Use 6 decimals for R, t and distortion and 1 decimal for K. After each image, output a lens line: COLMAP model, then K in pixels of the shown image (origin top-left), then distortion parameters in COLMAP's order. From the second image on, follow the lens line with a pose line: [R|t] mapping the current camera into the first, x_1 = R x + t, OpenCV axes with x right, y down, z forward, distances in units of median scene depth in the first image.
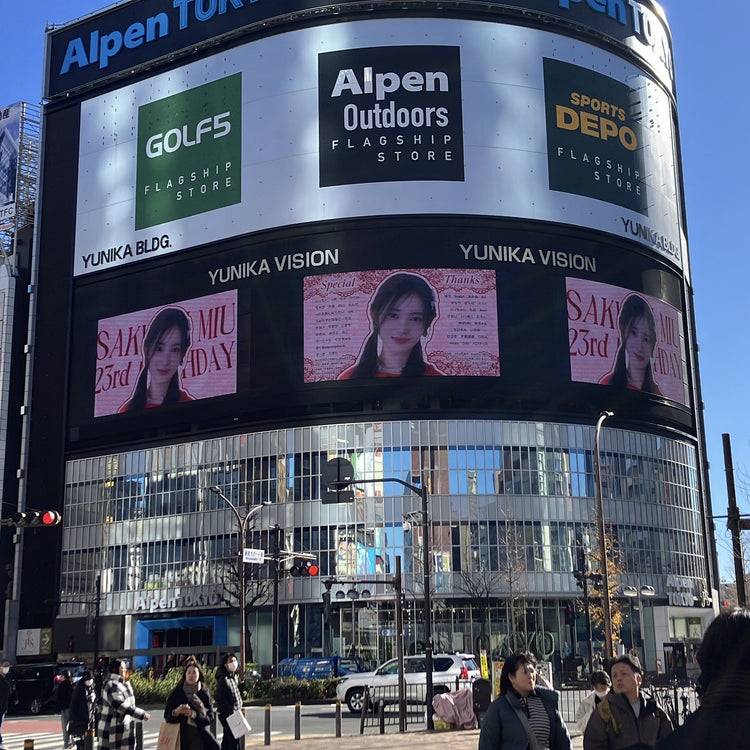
lens RADIAL K [[1097.5, 0, 404.4], [0, 1097.5, 378.5], [0, 0, 1]] dist [0.089359, 0.000000]
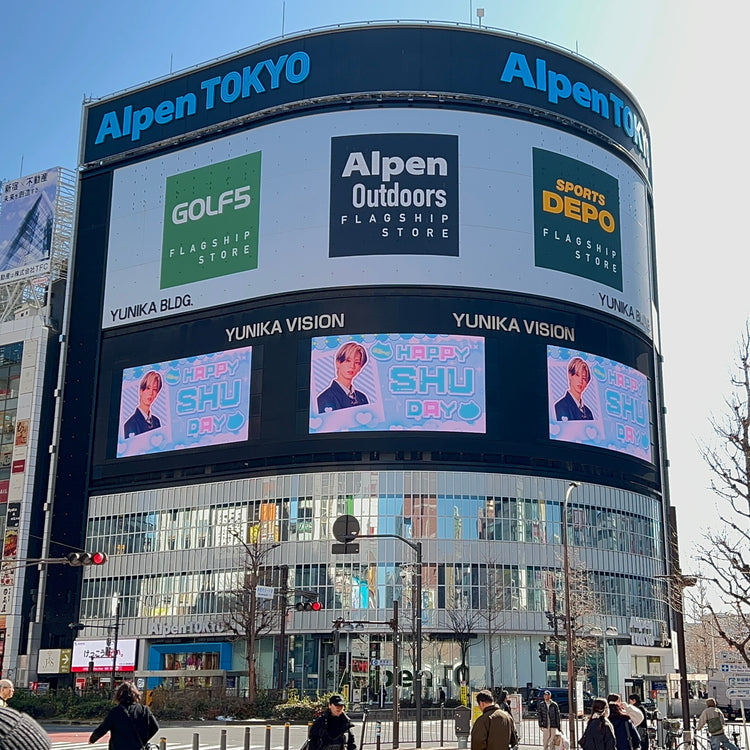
lens RADIAL K [[1090.3, 0, 406.6], [0, 1090.3, 385.0], [0, 0, 1]] dist [0.091112, 0.000000]
pose [[0.999425, 0.031388, 0.012793, -0.008641], [-0.031166, 0.999366, -0.017189, -0.028322], [-0.013325, 0.016780, 0.999770, -0.101752]]
